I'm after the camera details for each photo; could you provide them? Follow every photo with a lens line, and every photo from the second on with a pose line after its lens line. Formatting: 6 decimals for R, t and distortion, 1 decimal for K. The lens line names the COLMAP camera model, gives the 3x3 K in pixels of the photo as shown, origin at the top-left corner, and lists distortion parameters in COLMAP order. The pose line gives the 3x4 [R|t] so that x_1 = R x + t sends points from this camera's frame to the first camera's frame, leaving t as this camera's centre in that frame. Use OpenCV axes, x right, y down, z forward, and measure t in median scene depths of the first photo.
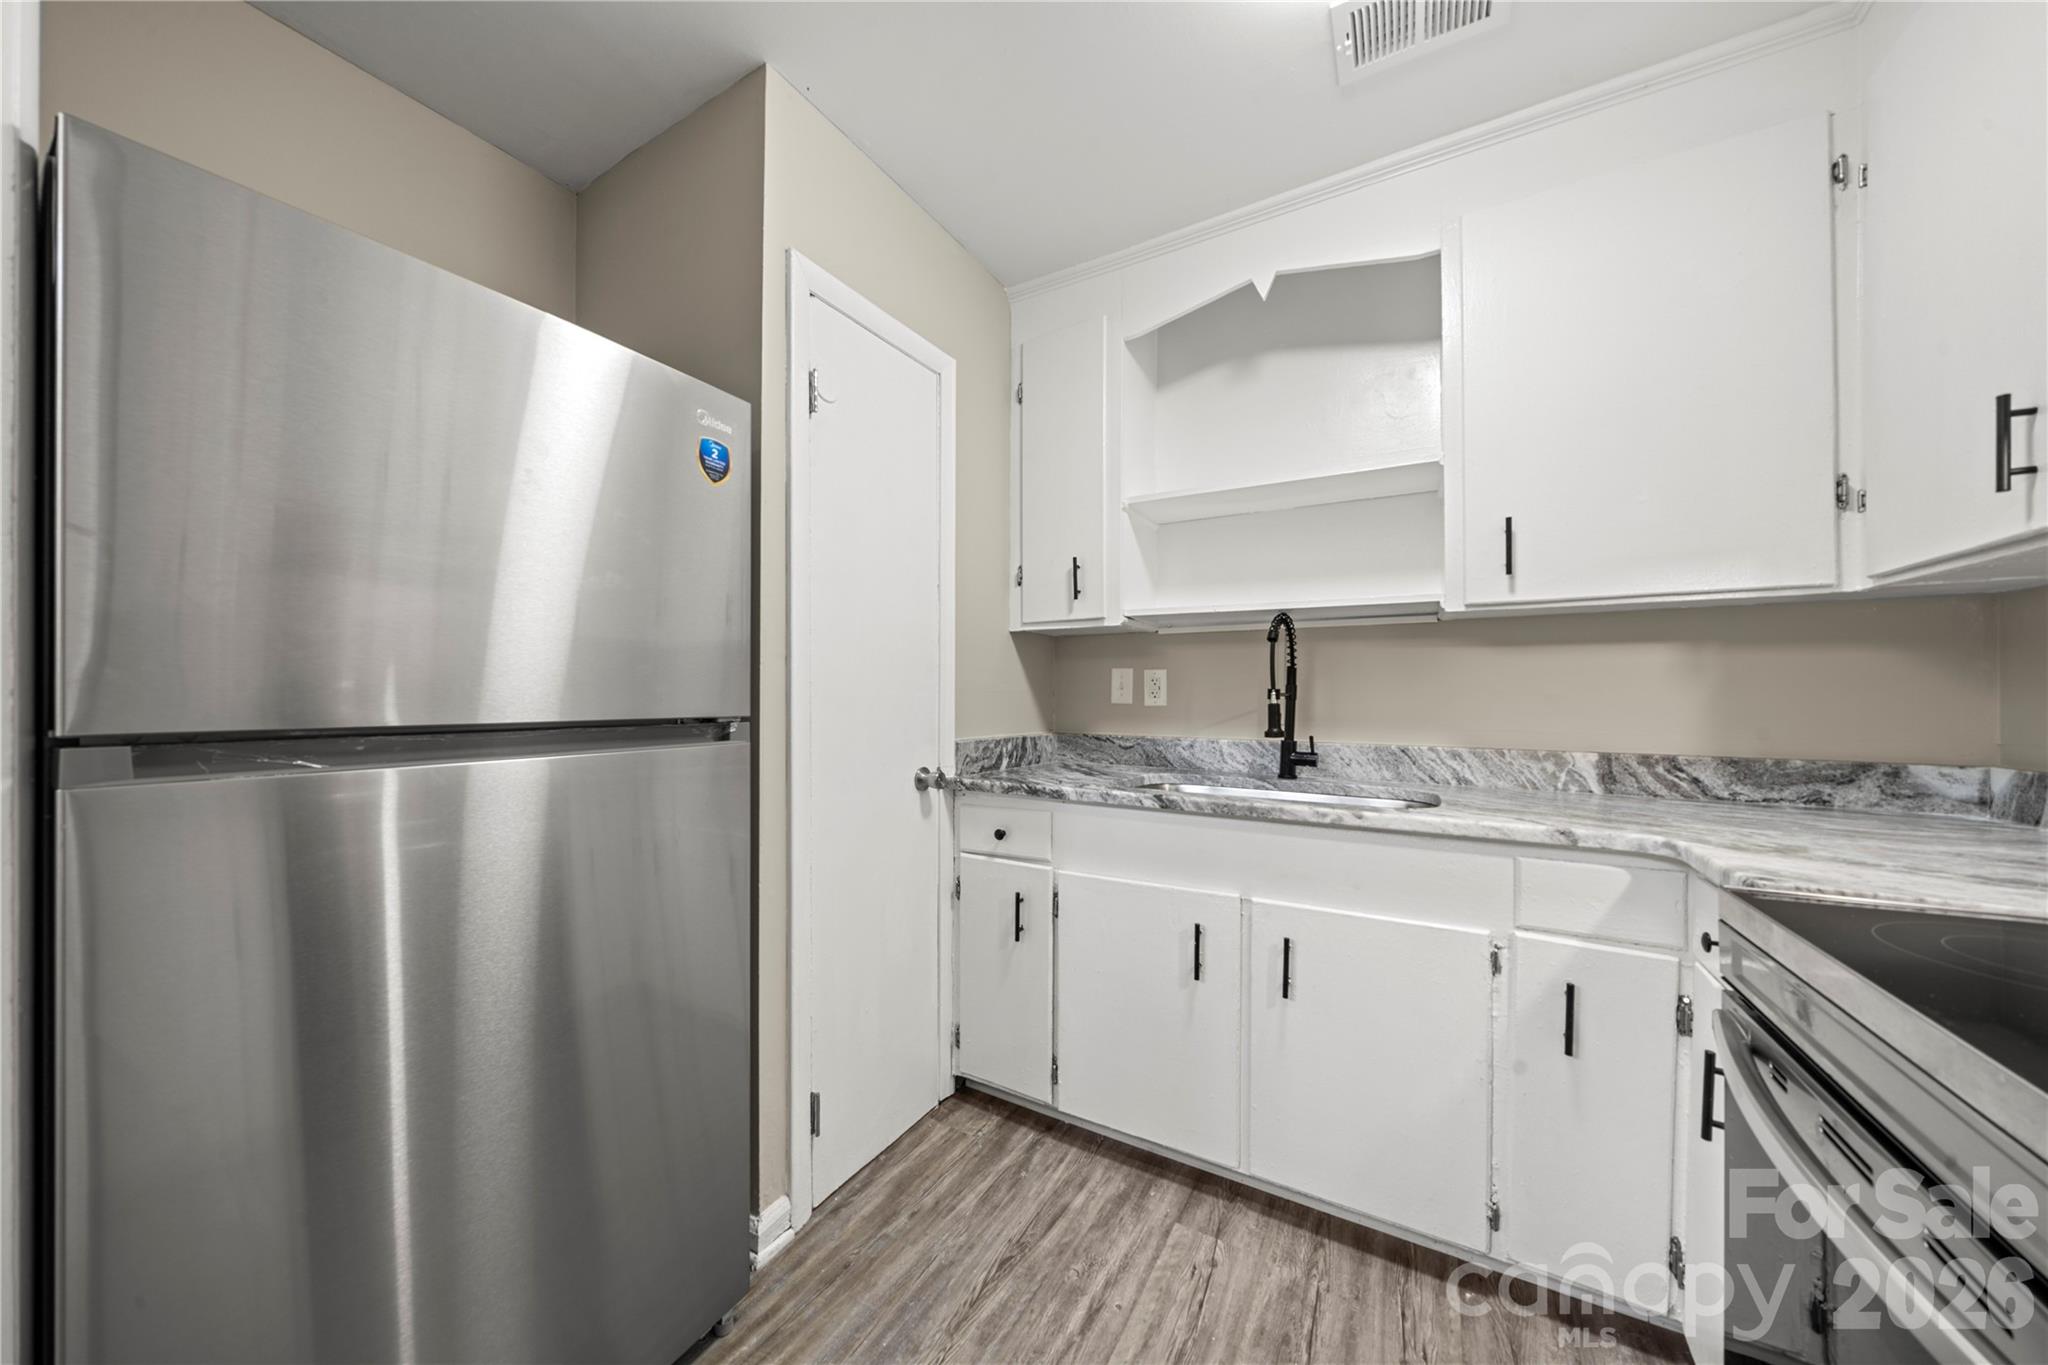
lens RADIAL K [[704.0, 0, 1017.3], [0, 704.0, 687.7], [0, 0, 1]] dist [-0.002082, -0.000054]
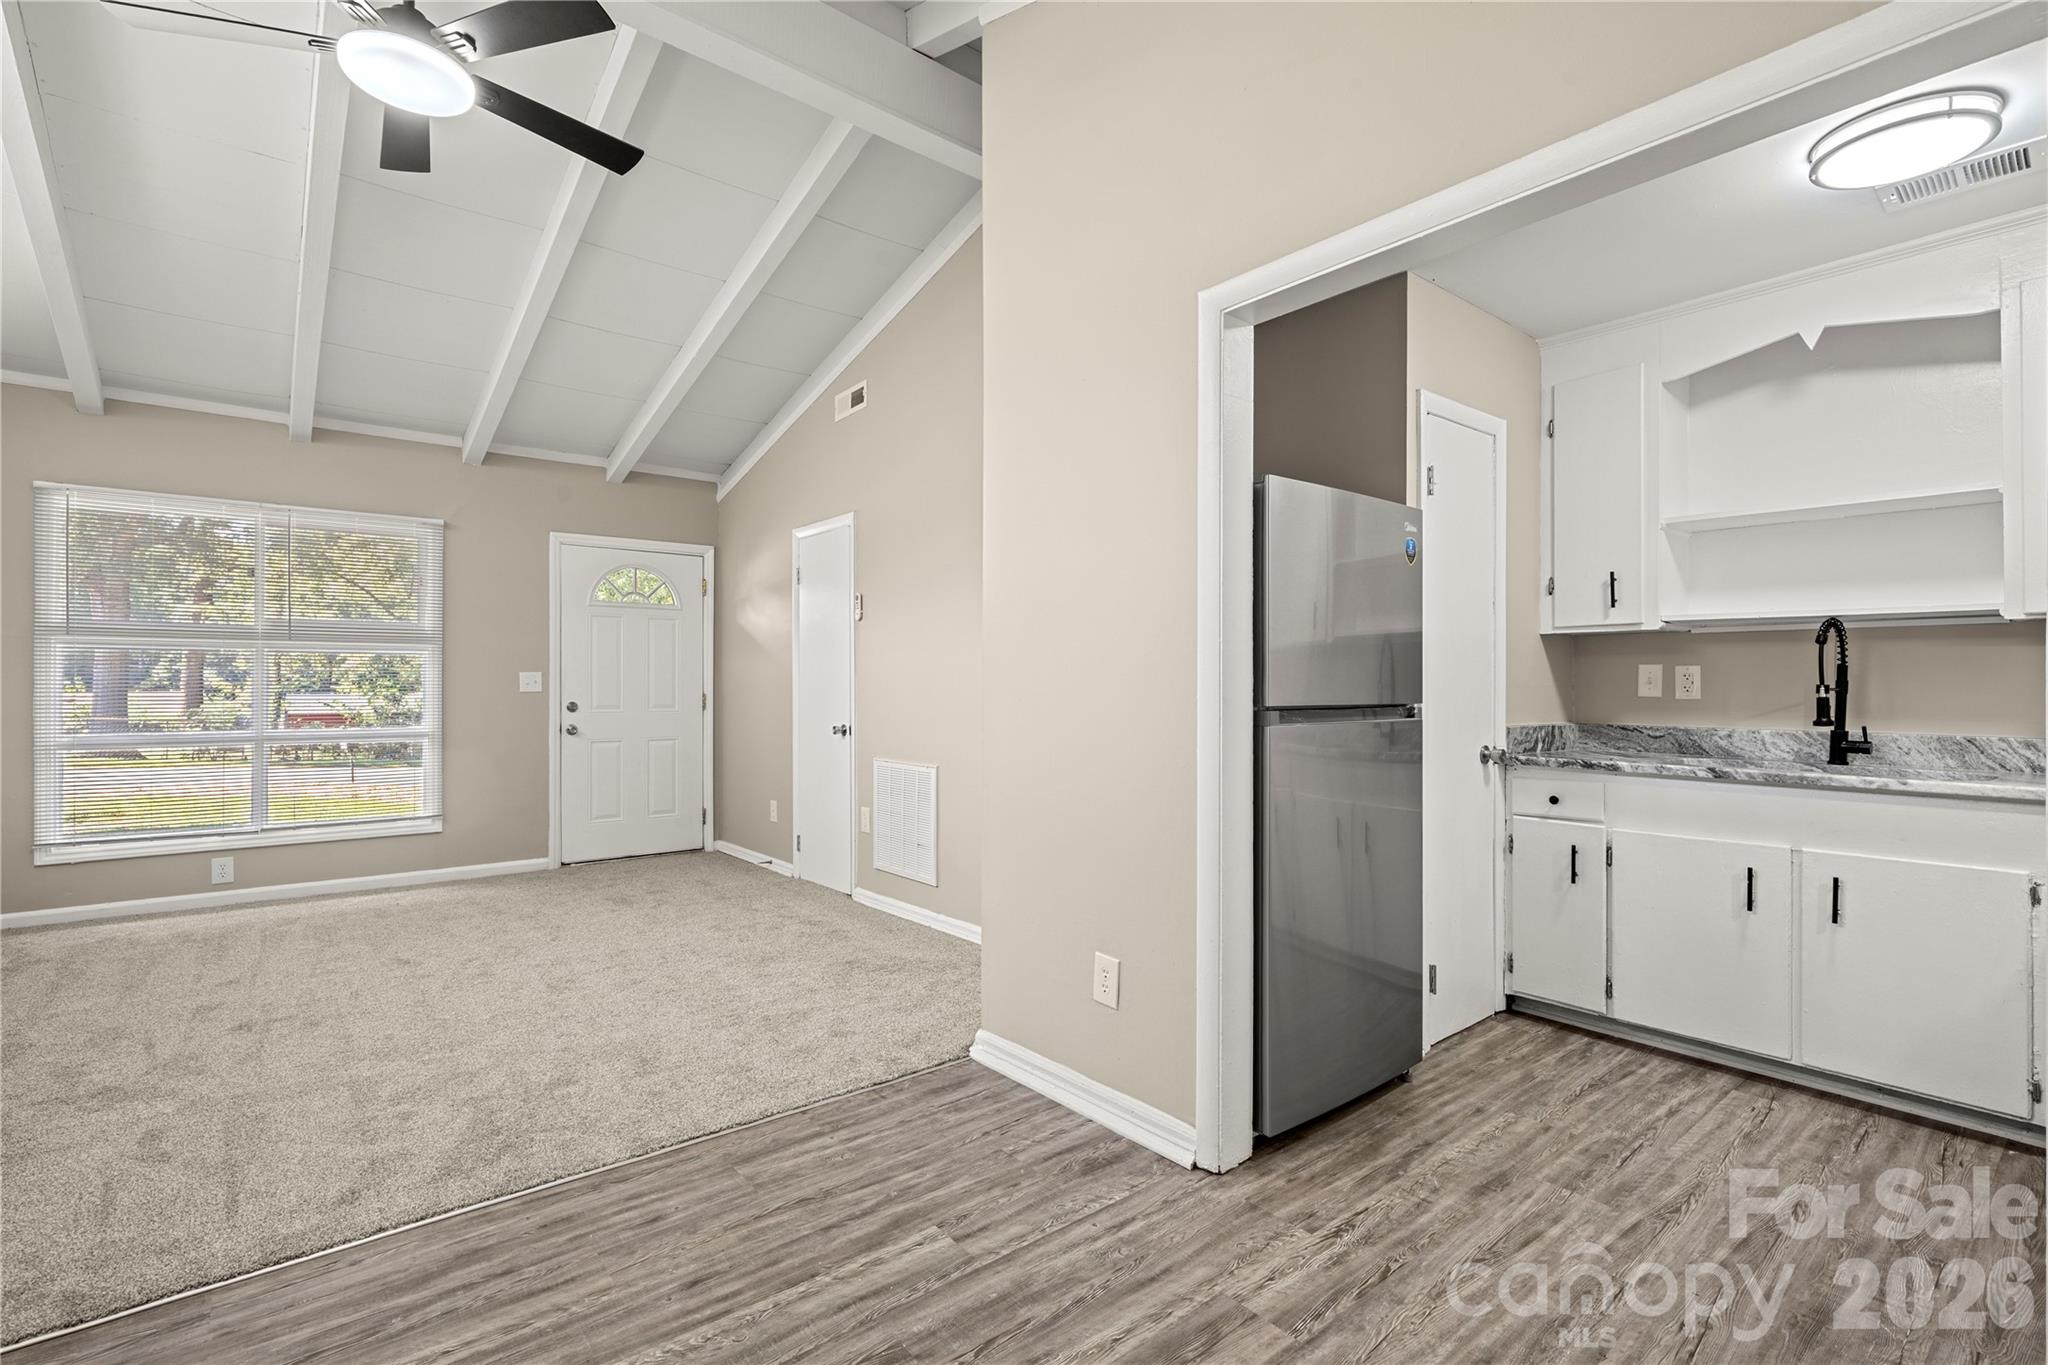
lens RADIAL K [[944.8, 0, 1017.6], [0, 944.8, 677.1], [0, 0, 1]] dist [0.001642, 0.001123]
pose [[0.938119, -0.003315, -0.346296, -0.332391], [0.004025, 0.999991, 0.001329, -0.017663], [0.346289, -0.002641, 0.938124, -0.902100]]
